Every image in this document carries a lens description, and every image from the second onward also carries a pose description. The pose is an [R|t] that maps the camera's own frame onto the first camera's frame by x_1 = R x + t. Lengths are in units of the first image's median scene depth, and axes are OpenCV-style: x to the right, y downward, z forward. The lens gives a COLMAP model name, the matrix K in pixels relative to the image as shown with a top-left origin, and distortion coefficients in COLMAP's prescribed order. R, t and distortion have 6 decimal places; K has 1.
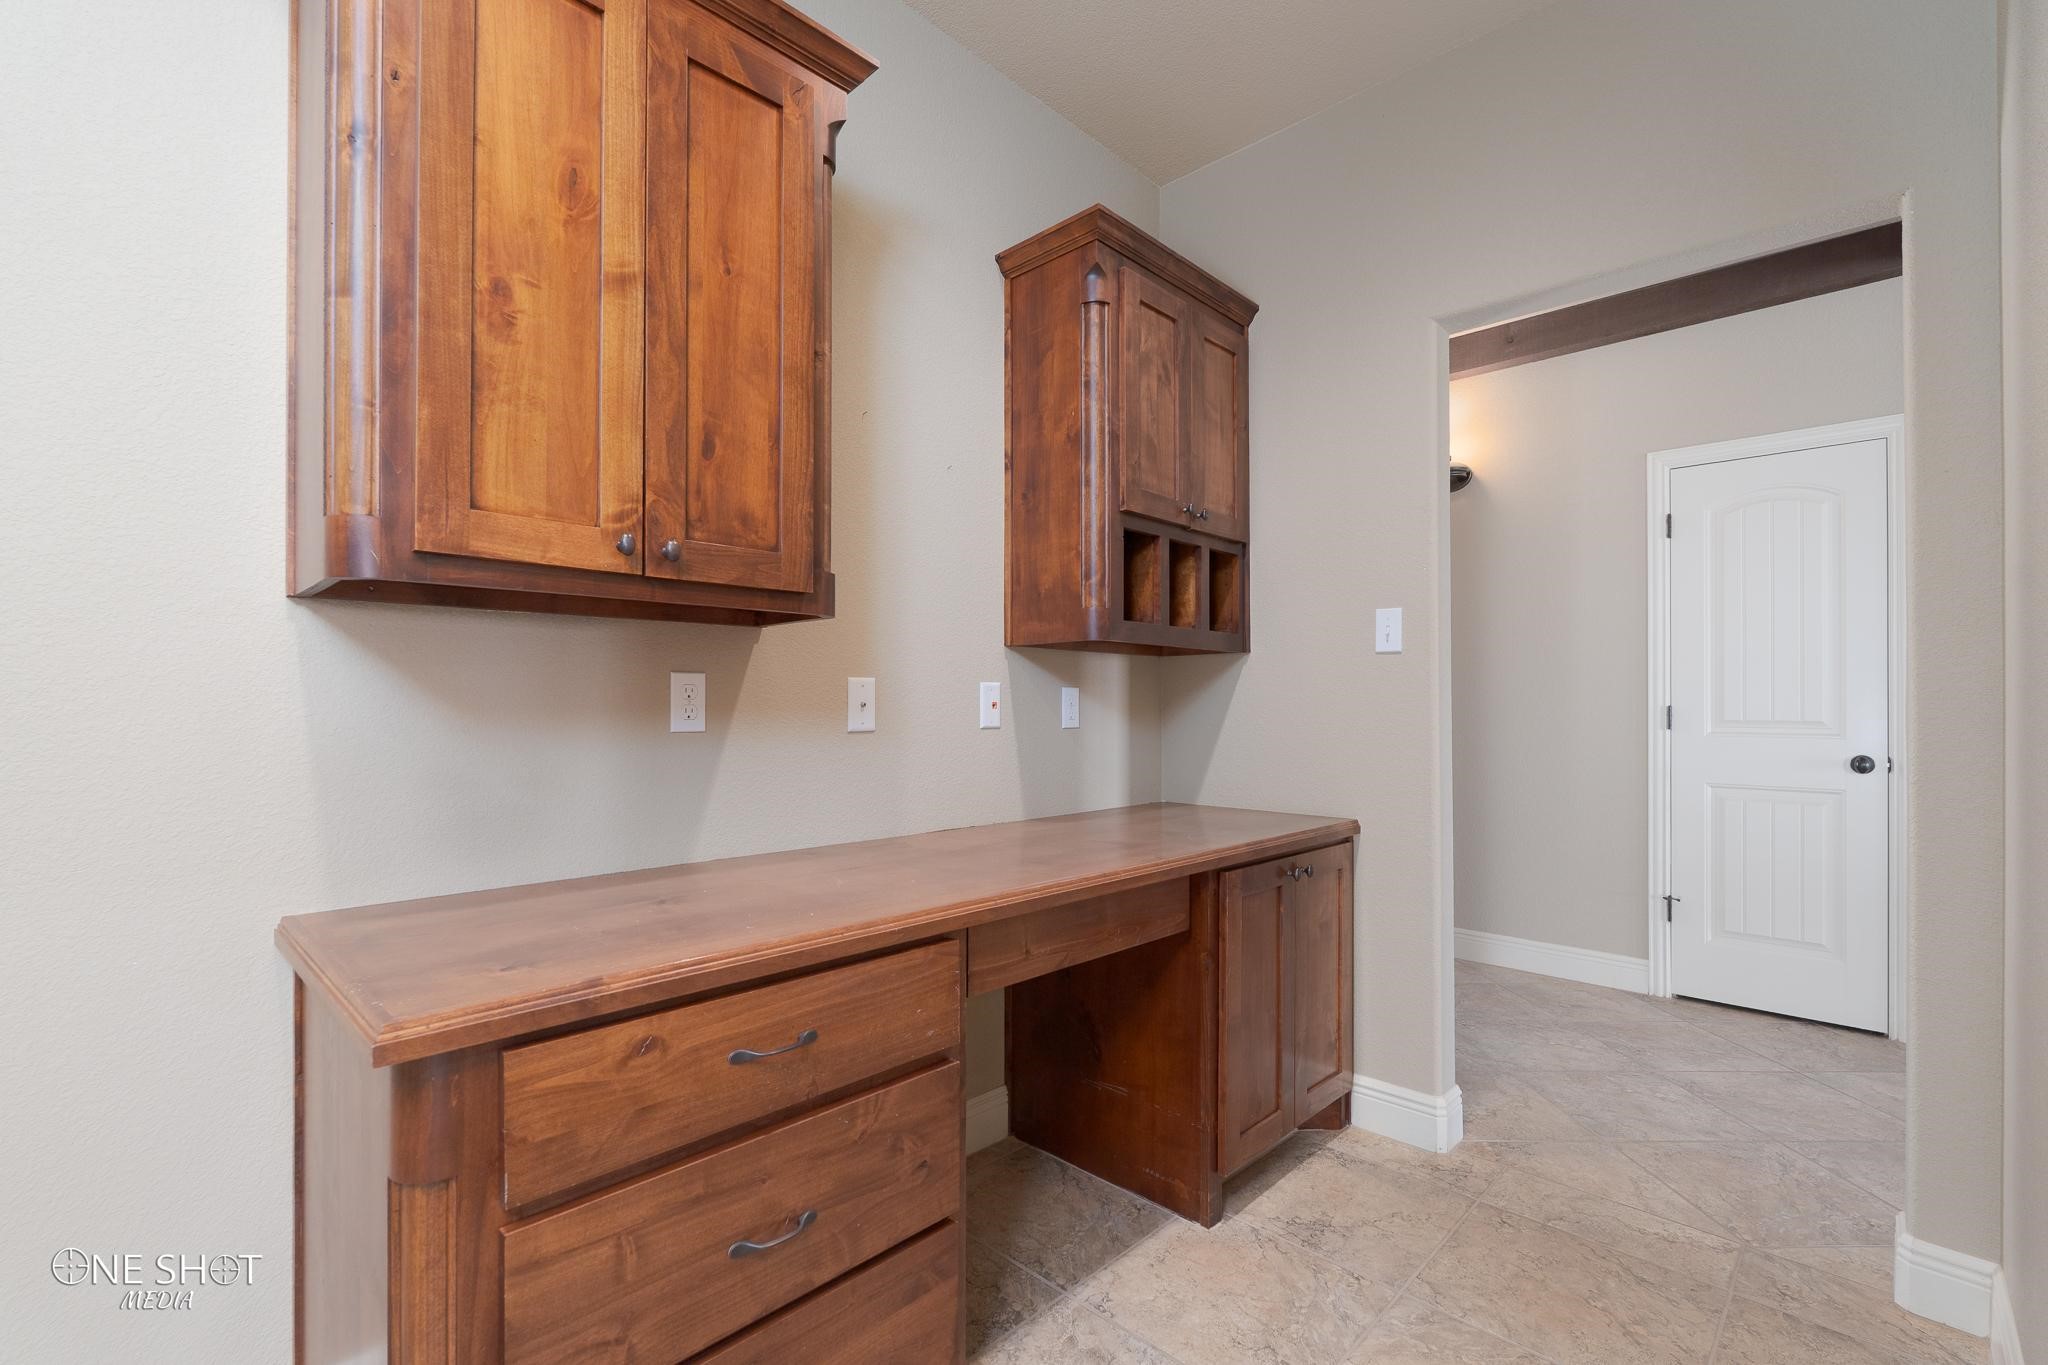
lens RADIAL K [[892.9, 0, 1039.7], [0, 892.9, 692.9], [0, 0, 1]] dist [0.000866, 0.000060]
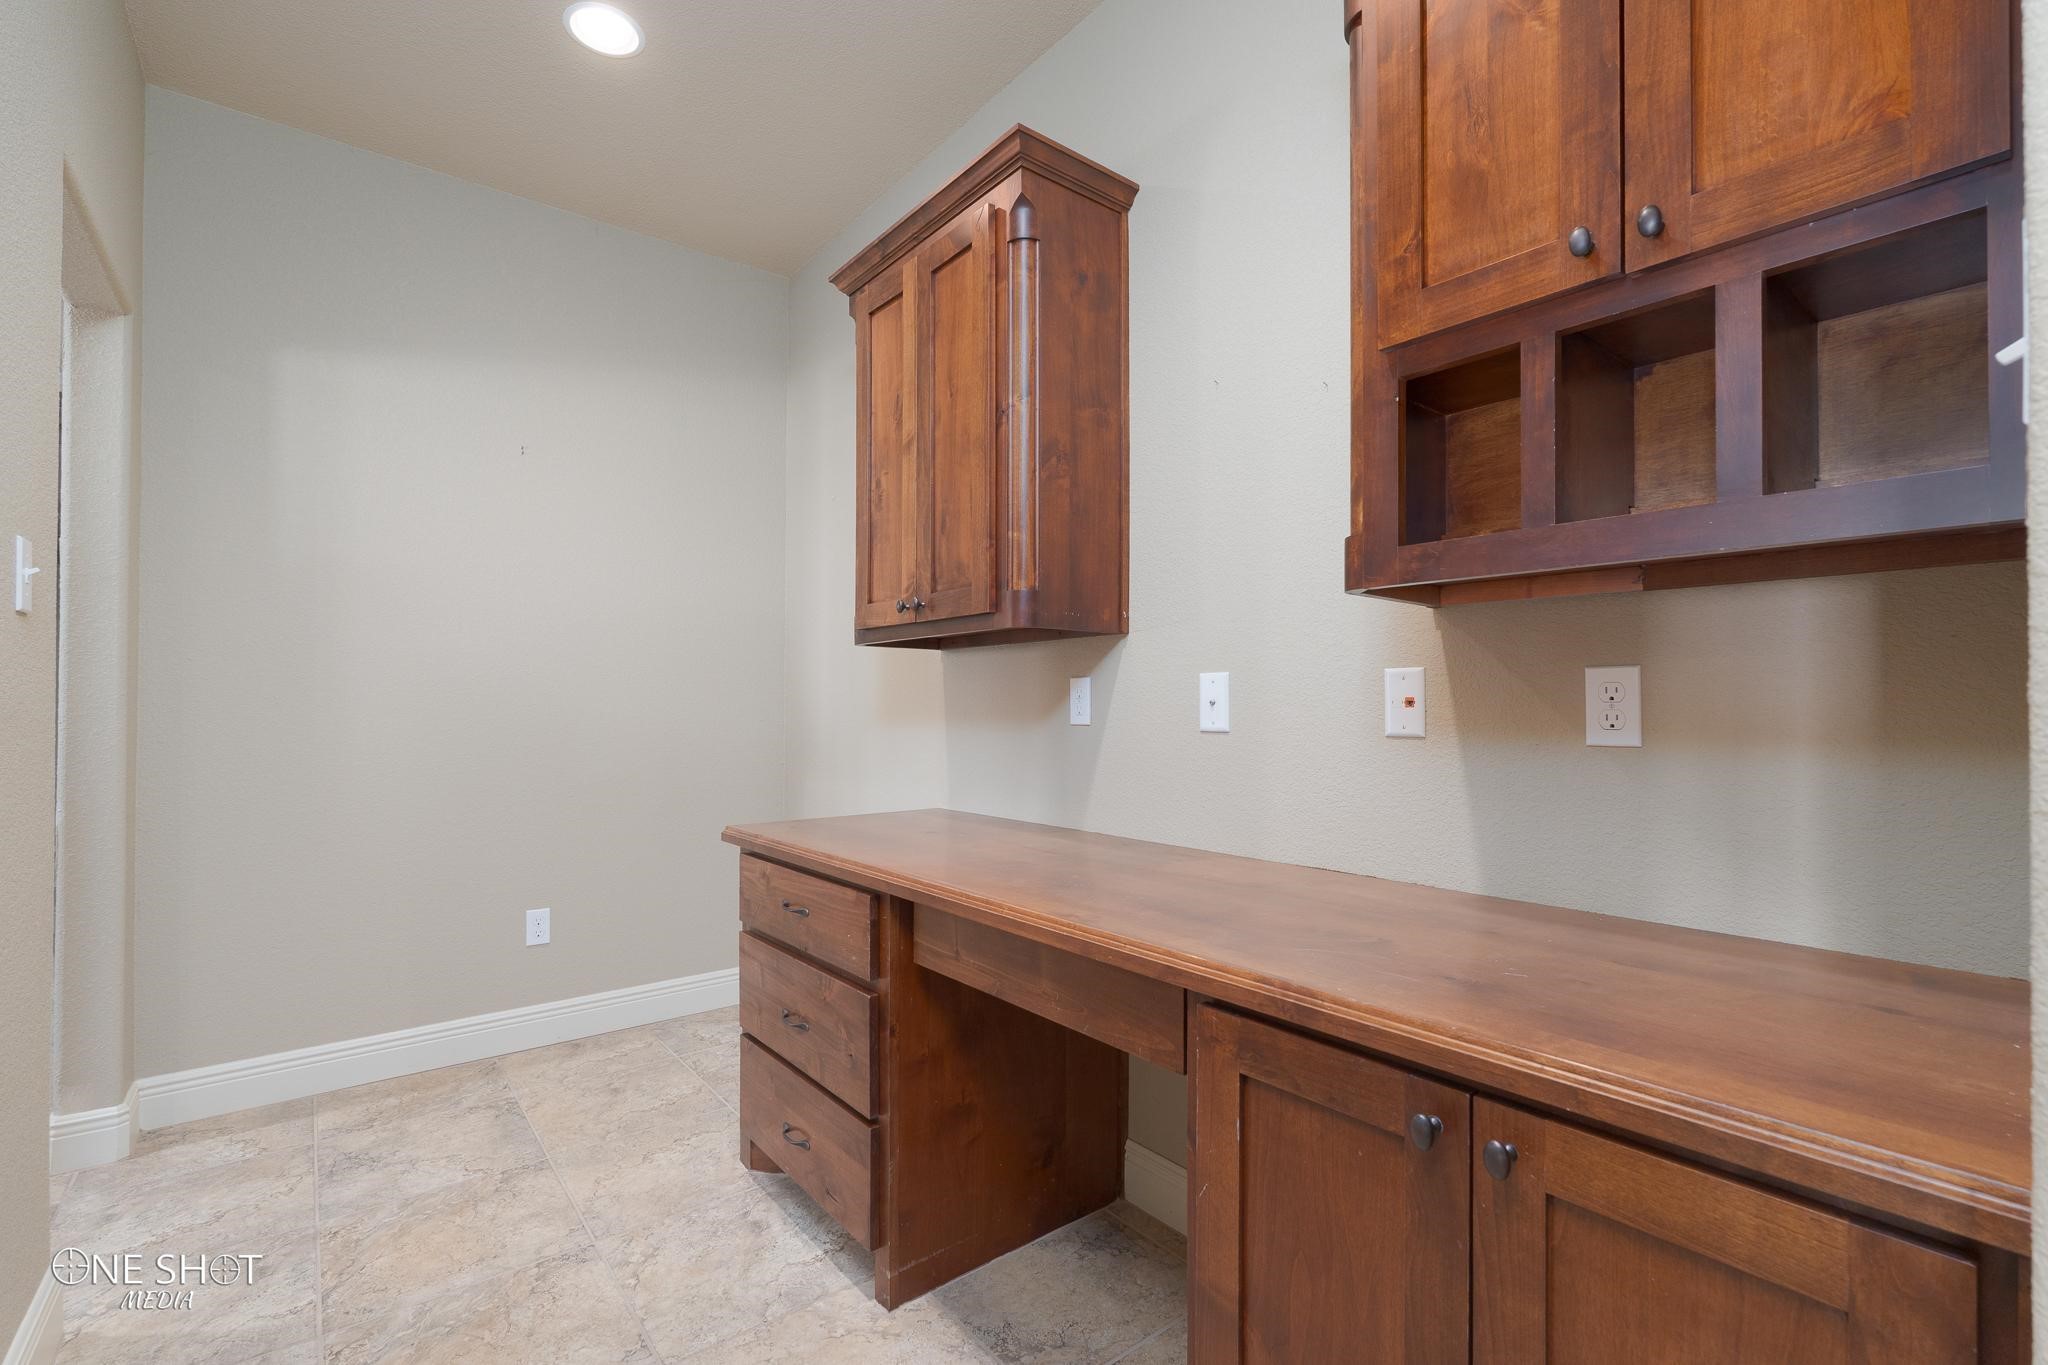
lens RADIAL K [[912.1, 0, 1025.5], [0, 912.1, 697.1], [0, 0, 1]] dist [-0.001079, 0.000140]
pose [[-0.134312, -0.017910, -0.990777, 1.005083], [0.008922, 0.999774, -0.019282, 0.030349], [0.990899, -0.011430, -0.134122, 1.250772]]
